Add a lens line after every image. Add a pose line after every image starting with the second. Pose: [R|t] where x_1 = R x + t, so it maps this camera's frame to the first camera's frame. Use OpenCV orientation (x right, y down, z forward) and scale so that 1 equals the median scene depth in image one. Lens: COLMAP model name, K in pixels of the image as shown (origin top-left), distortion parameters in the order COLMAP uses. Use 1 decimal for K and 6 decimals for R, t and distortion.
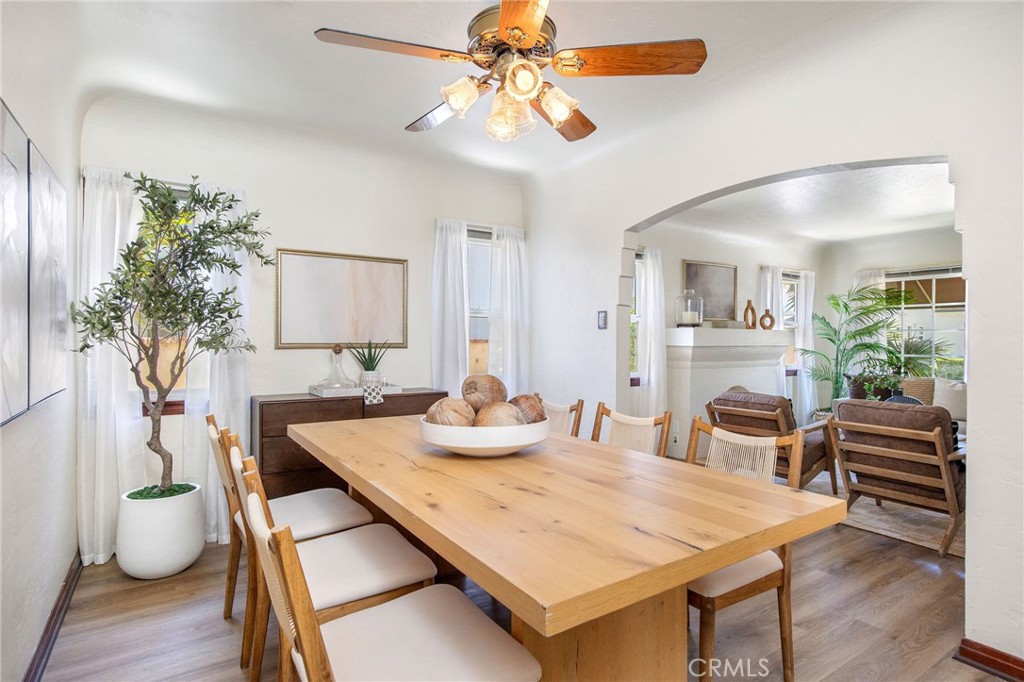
lens RADIAL K [[518.4, 0, 512.0], [0, 518.4, 341.0], [0, 0, 1]] dist [0.000221, 0.000052]
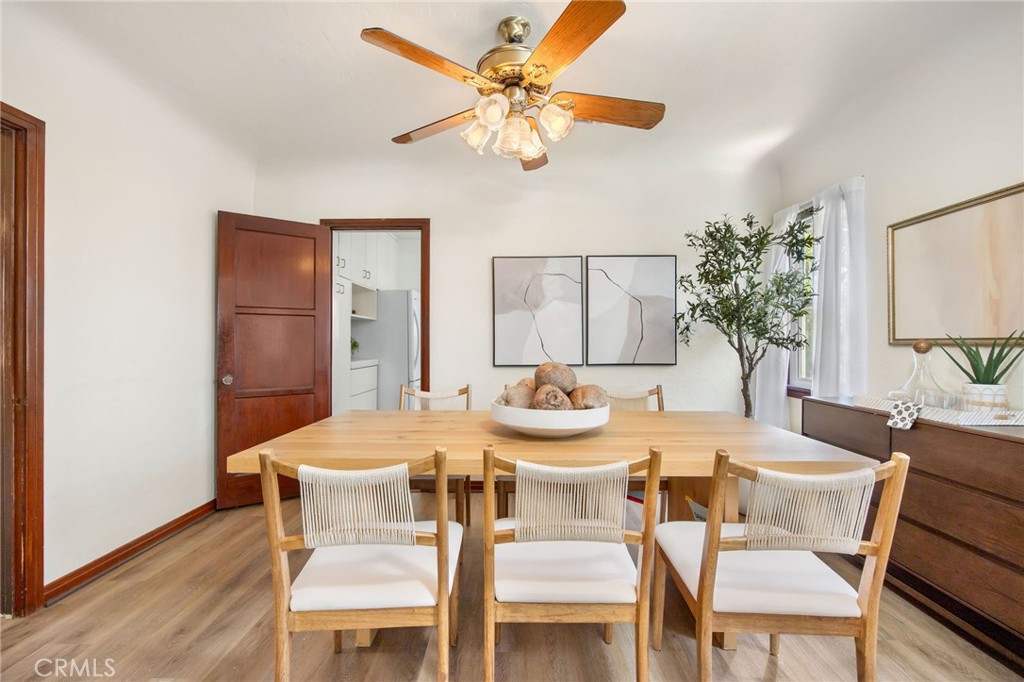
lens RADIAL K [[421.8, 0, 512.0], [0, 421.8, 341.0], [0, 0, 1]] dist [-0.000789, -0.000054]
pose [[-0.566265, -0.002643, -0.824219, 0.424182], [-0.003204, 0.999994, -0.001006, 0.010416], [0.824217, 0.002071, -0.566271, 0.821765]]
